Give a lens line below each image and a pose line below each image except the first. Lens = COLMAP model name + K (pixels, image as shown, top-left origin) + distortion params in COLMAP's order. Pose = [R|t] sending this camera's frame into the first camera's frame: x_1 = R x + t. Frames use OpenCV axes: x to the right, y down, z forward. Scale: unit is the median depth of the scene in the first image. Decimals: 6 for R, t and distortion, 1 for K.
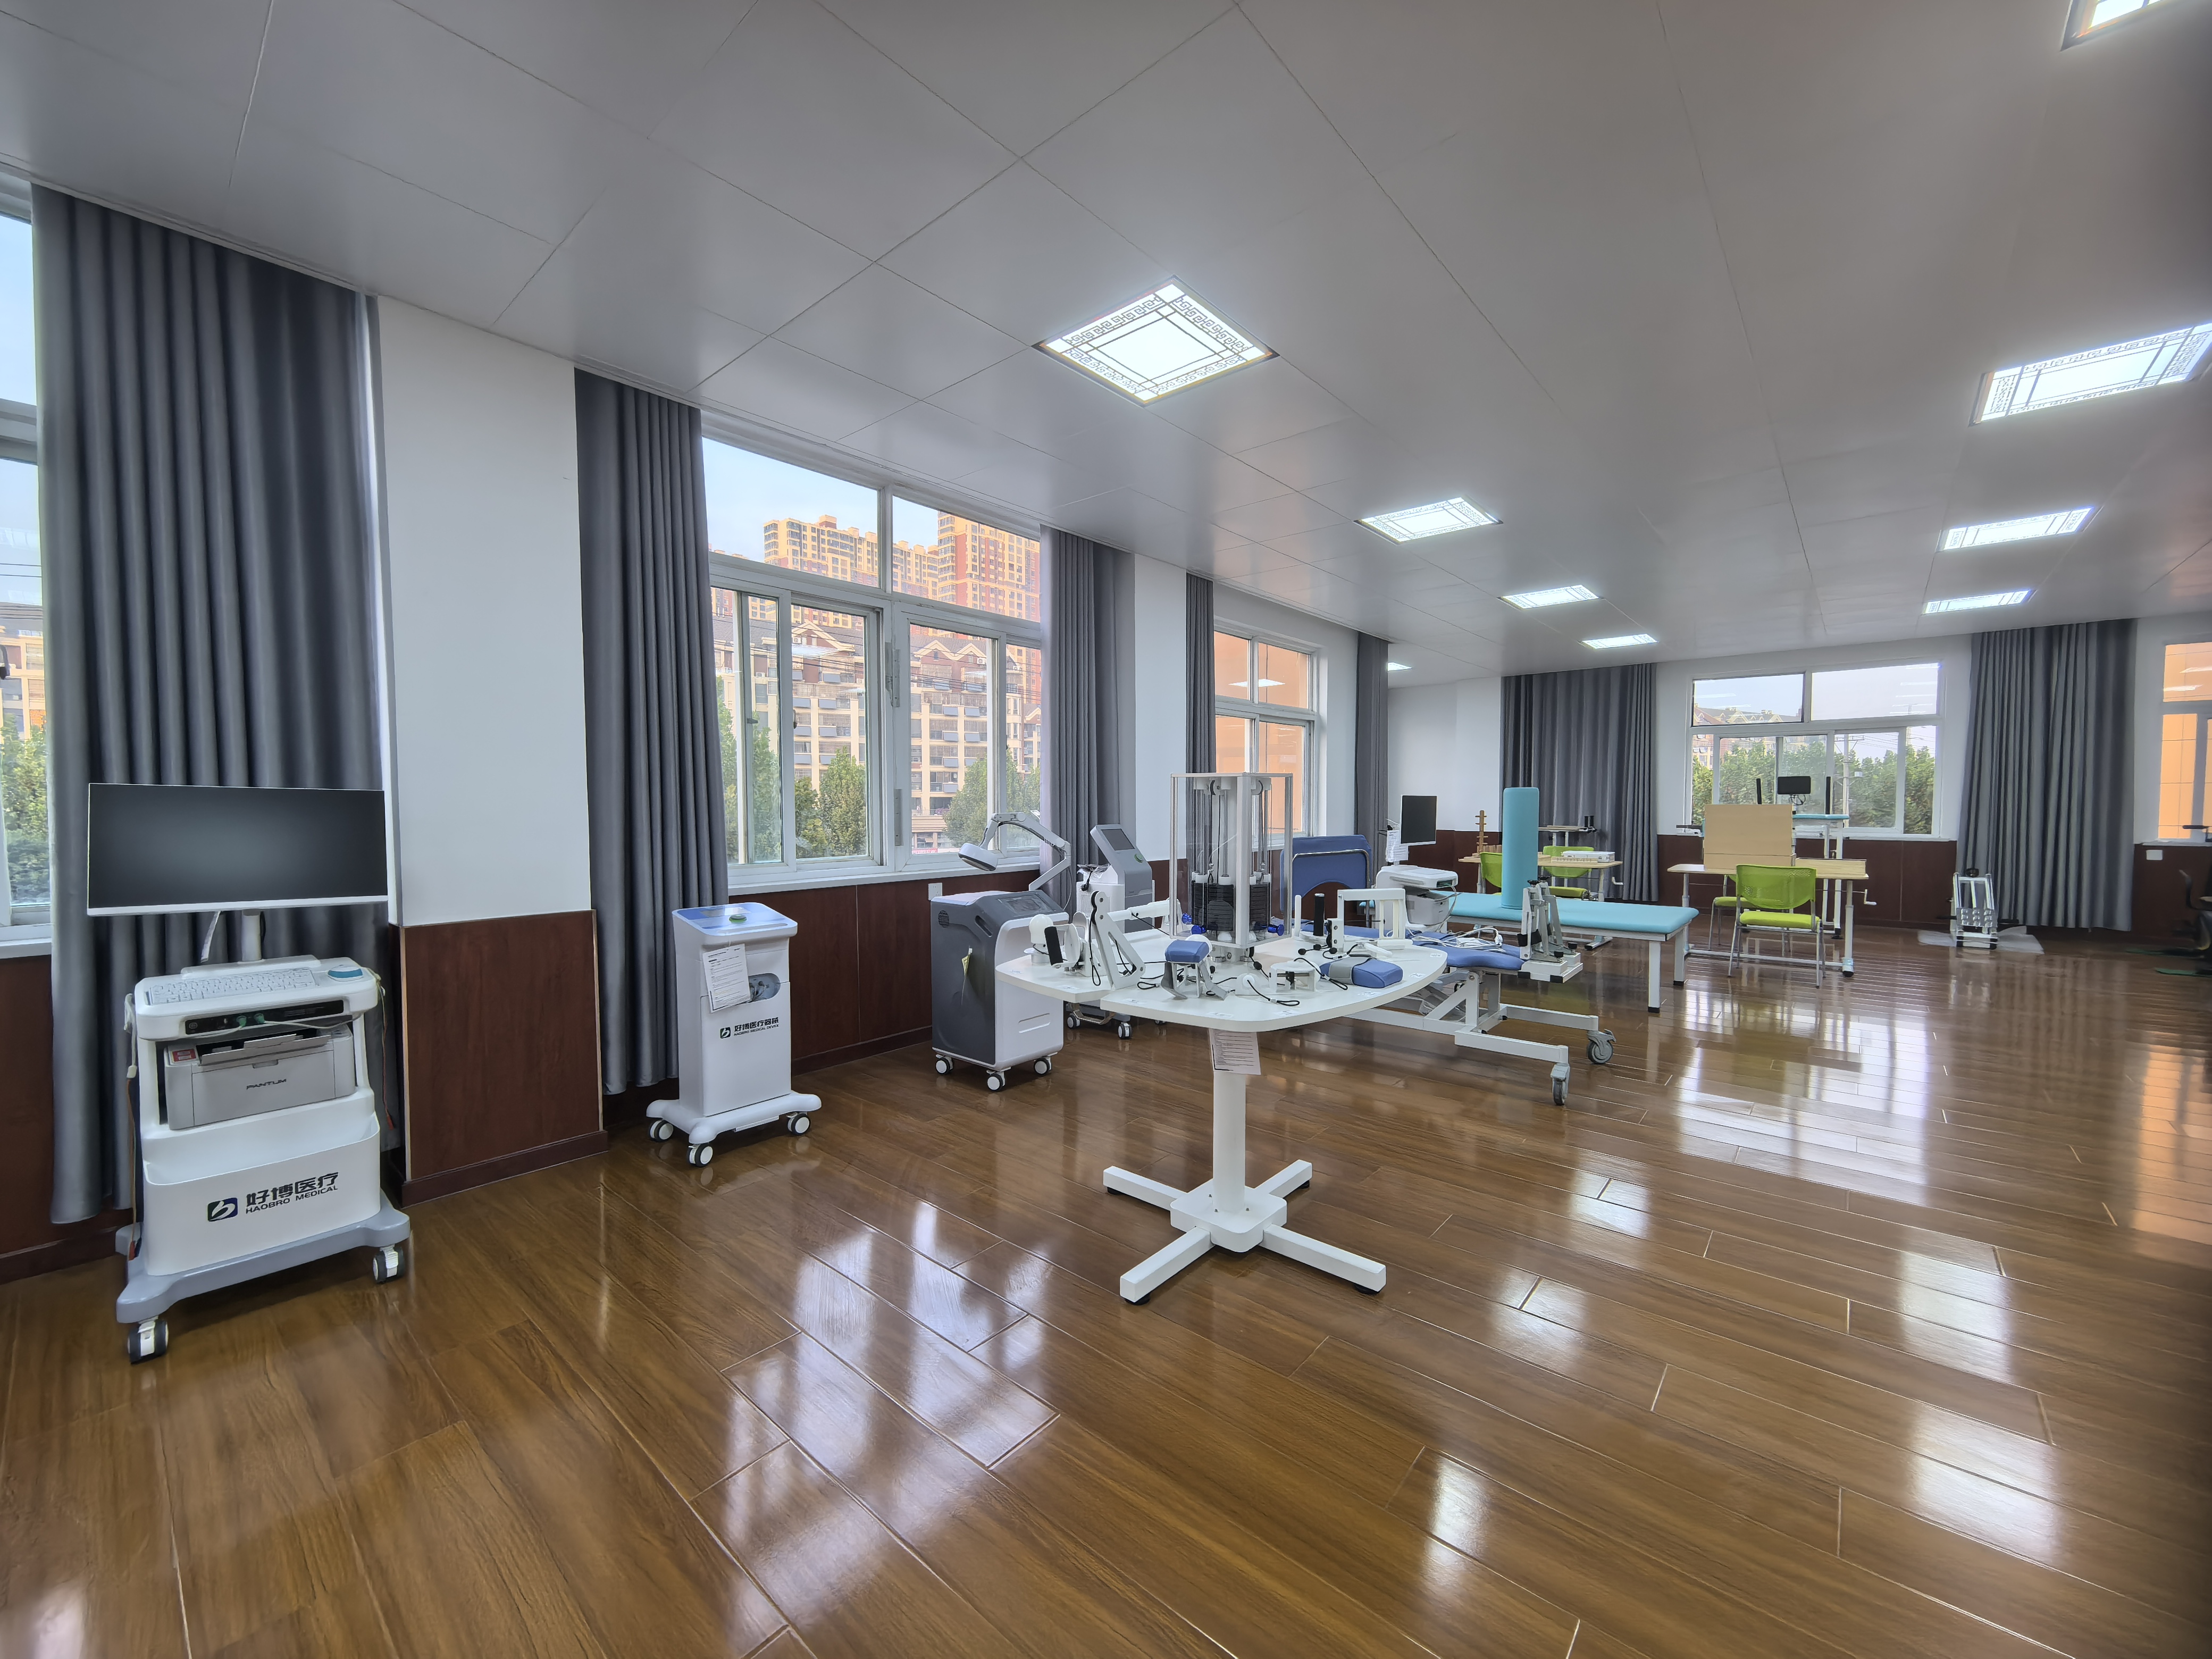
lens RADIAL K [[876.5, 0, 1112.7], [0, 876.5, 833.7], [0, 0, 1]] dist [0.007719, -0.000053]
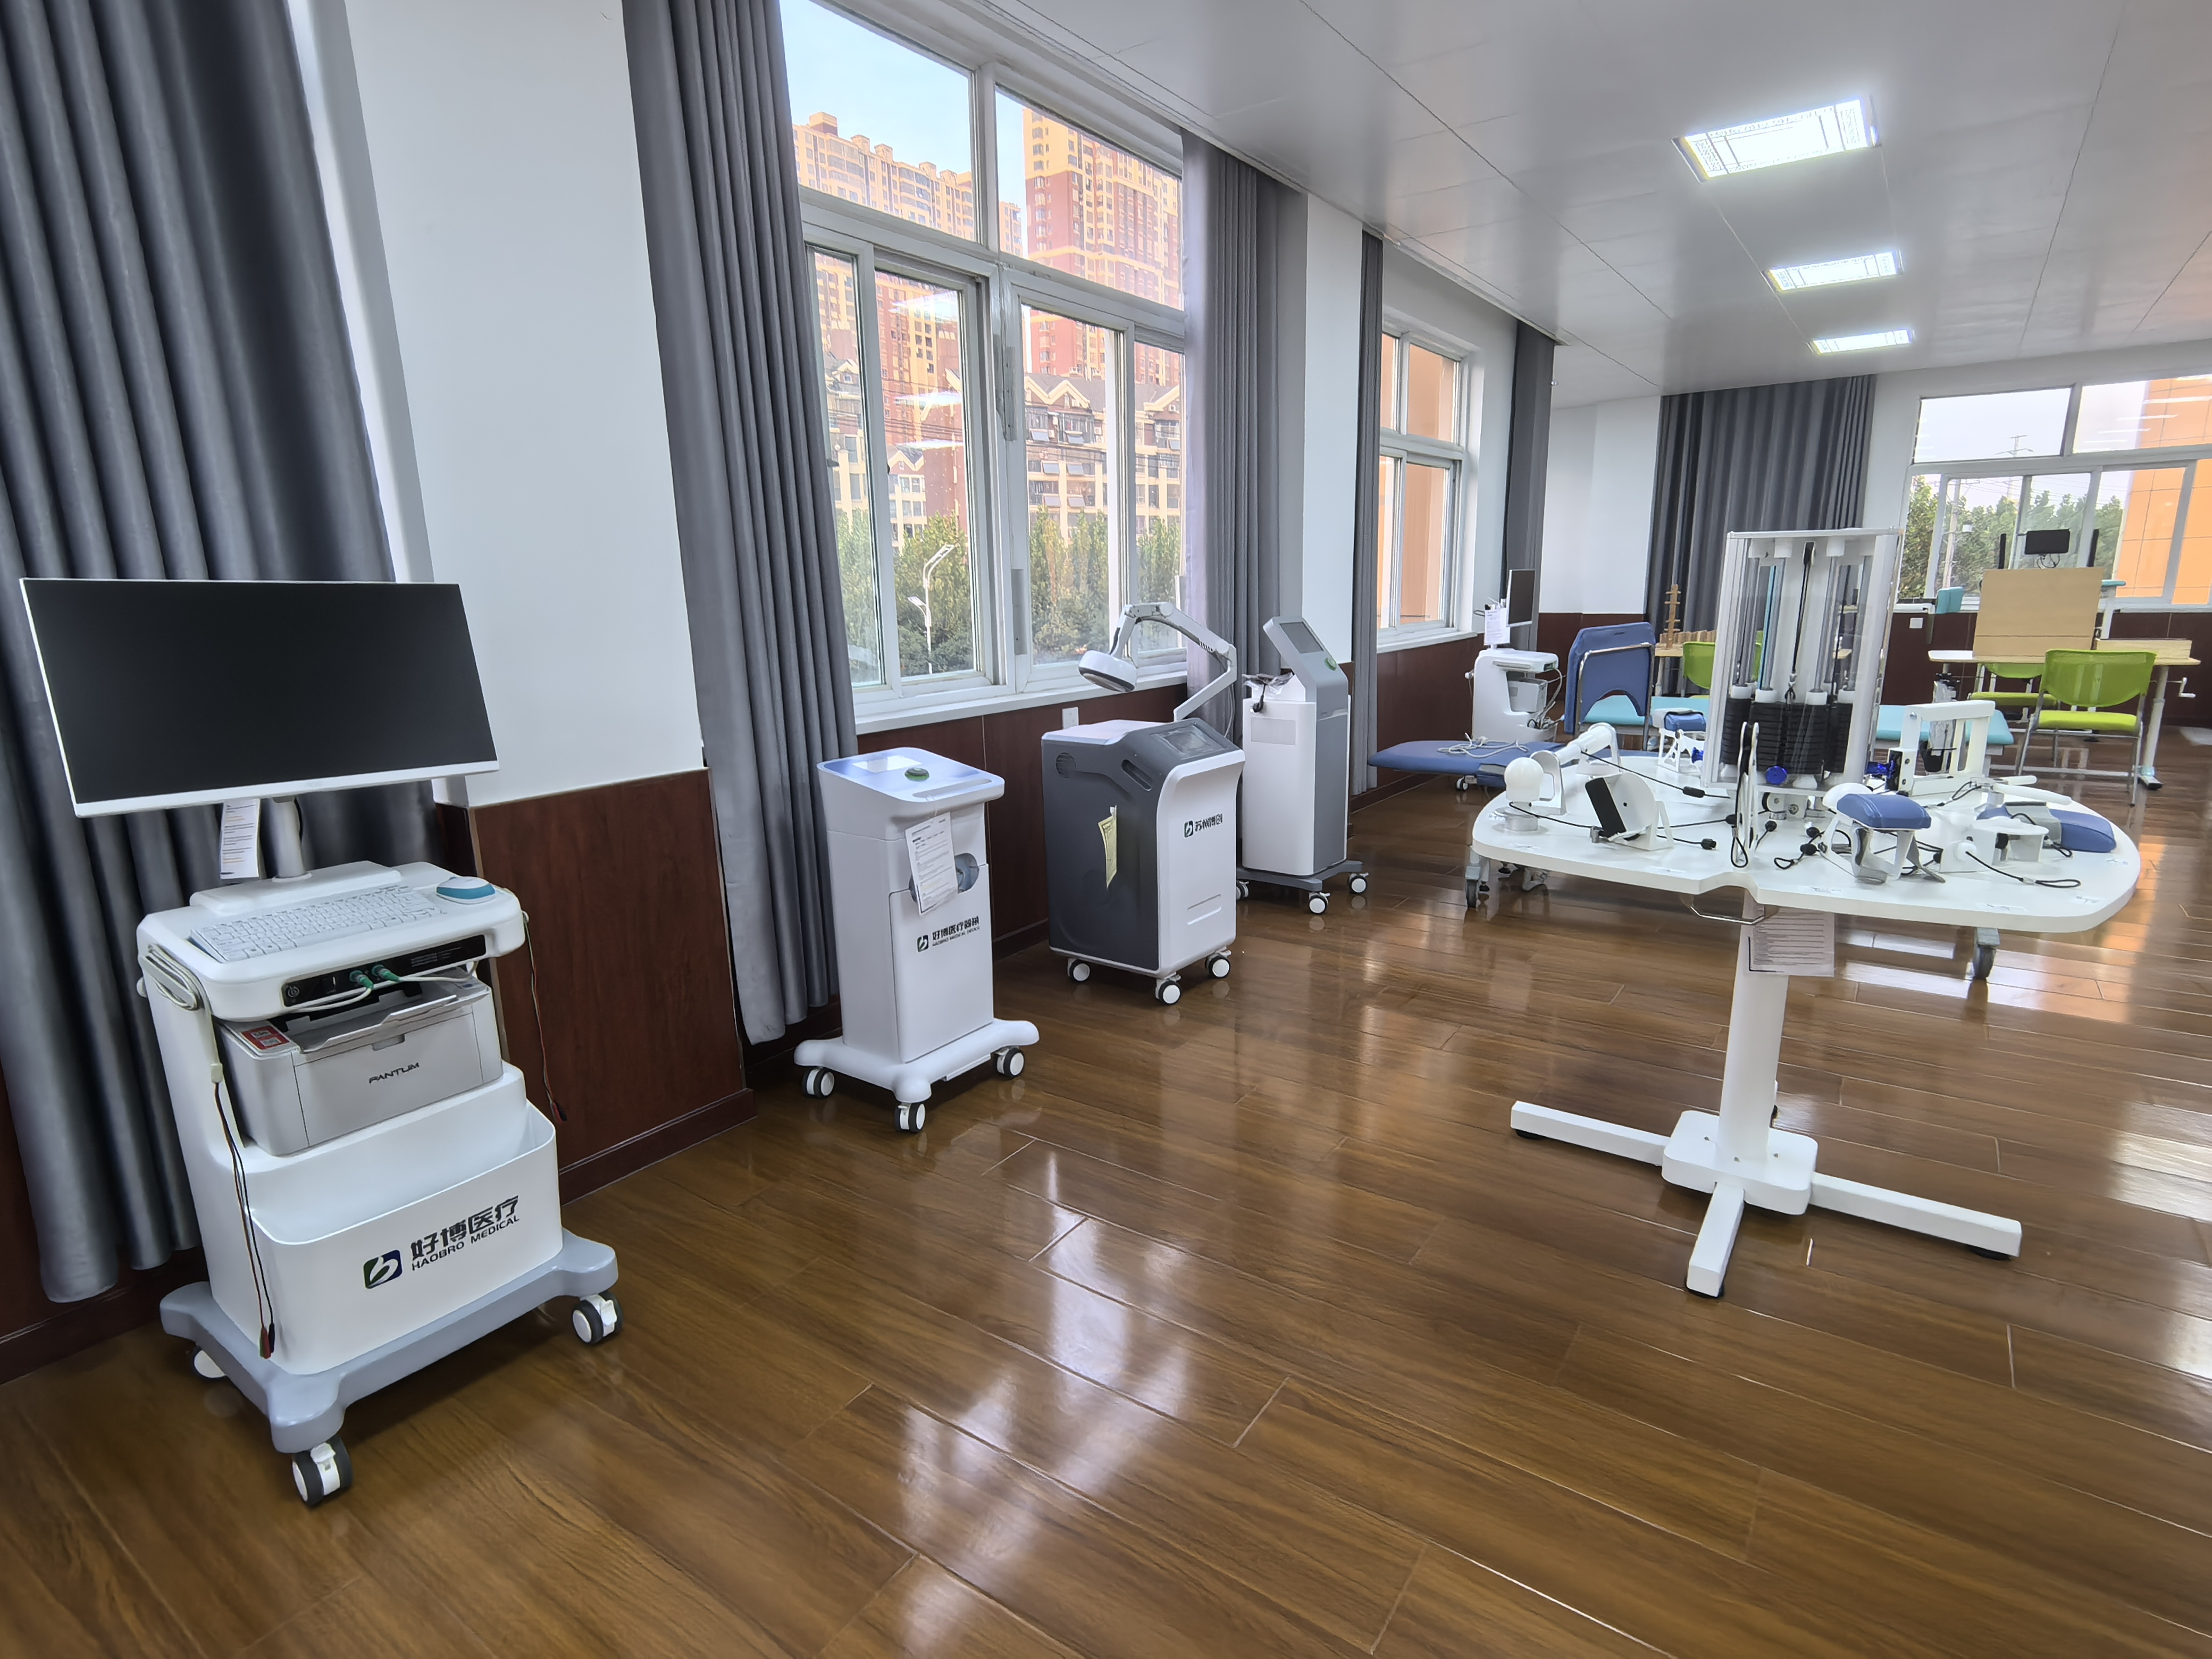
lens RADIAL K [[1148.7, 0, 1108.2], [0, 1148.7, 840.3], [0, 0, 1]] dist [0.005998, -0.000311]
pose [[0.995572, -0.039229, 0.085420, -0.351627], [0.022967, 0.982726, 0.183636, -0.008743], [-0.091149, -0.180861, 0.979276, 0.131085]]
